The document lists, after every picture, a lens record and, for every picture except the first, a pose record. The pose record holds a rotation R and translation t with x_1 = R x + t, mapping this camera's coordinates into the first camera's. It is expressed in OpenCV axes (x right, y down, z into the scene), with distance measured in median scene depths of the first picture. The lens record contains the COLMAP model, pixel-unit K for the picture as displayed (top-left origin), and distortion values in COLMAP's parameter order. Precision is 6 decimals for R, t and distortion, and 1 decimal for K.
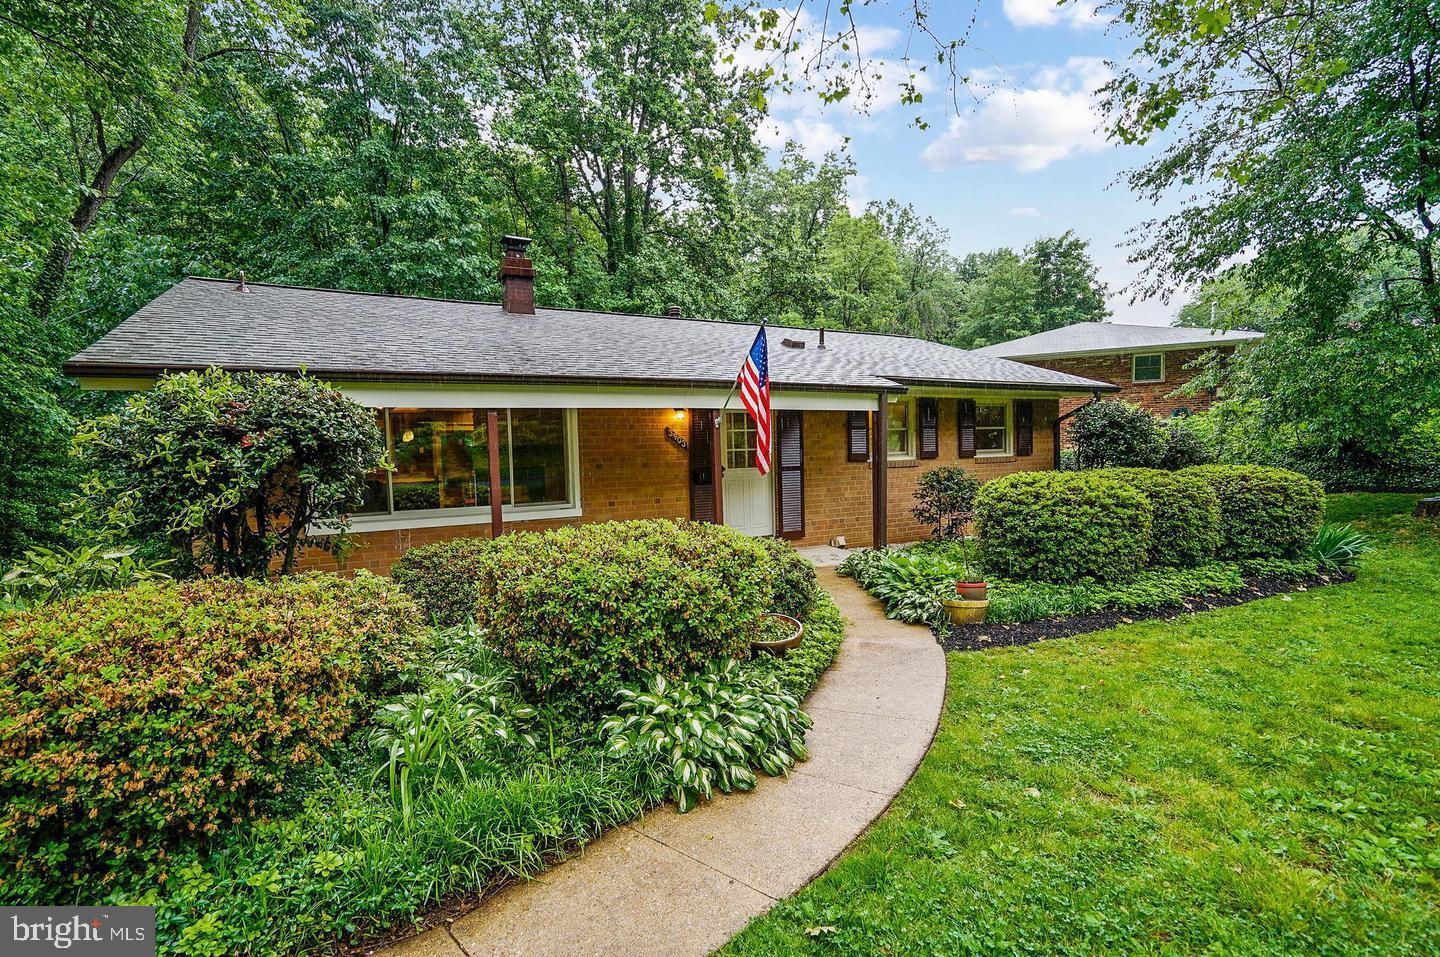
lens RADIAL K [[696.9, 0, 717.5], [0, 696.9, 473.7], [0, 0, 1]] dist [-0.002834, 0.000565]
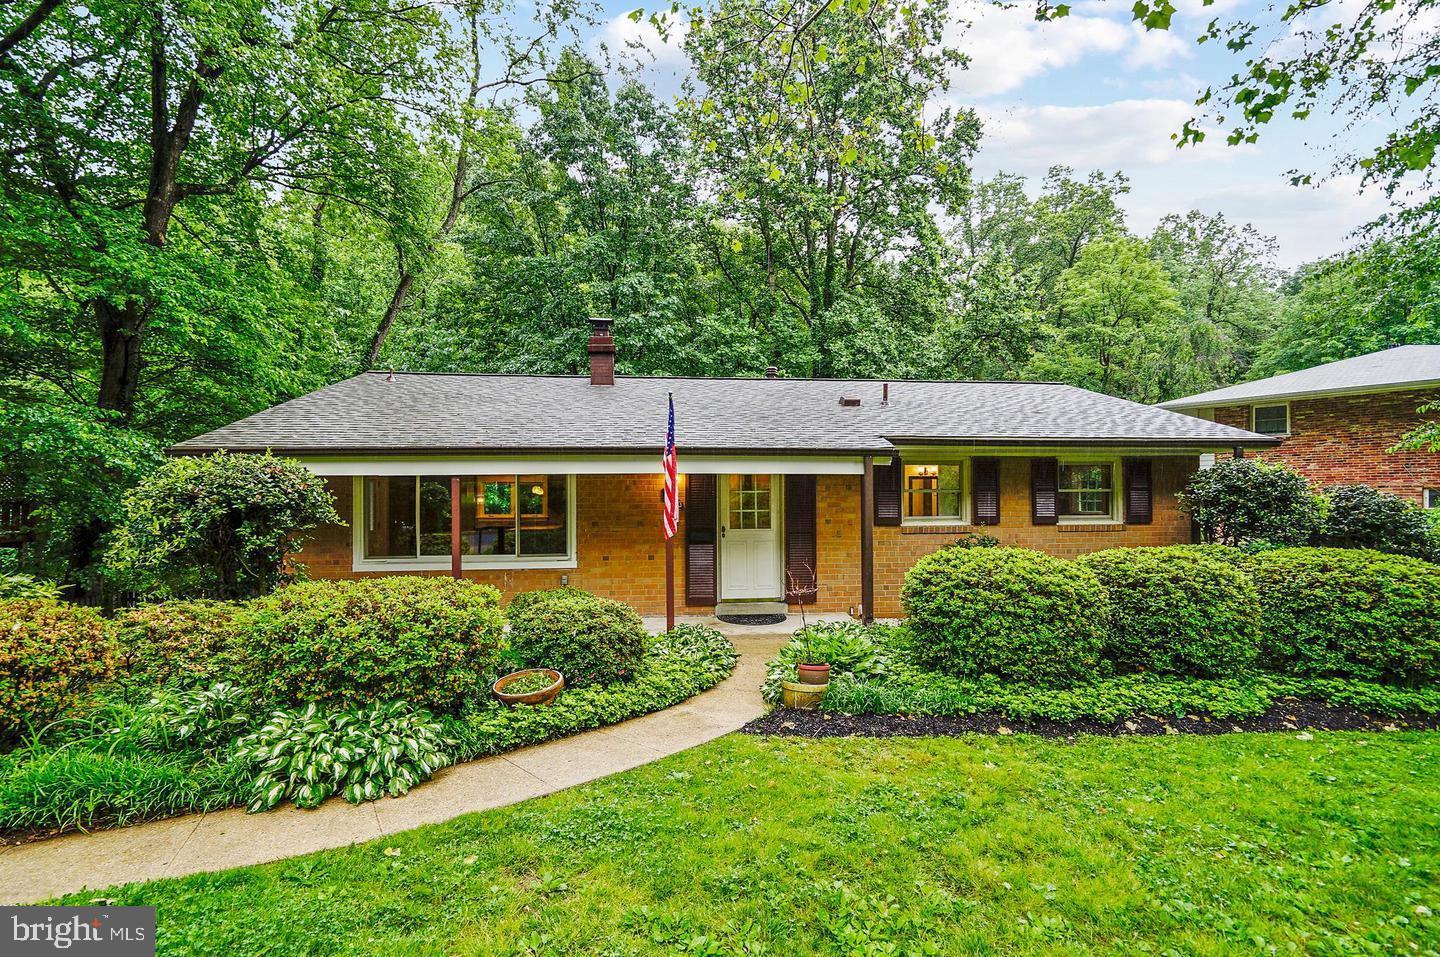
lens RADIAL K [[696.9, 0, 713.7], [0, 696.9, 482.5], [0, 0, 1]] dist [-0.002834, 0.000565]
pose [[0.918313, 0.009503, -0.395740, 0.360635], [-0.030938, 0.998377, -0.047818, -0.023621], [0.394643, 0.056155, 0.917117, 0.040817]]
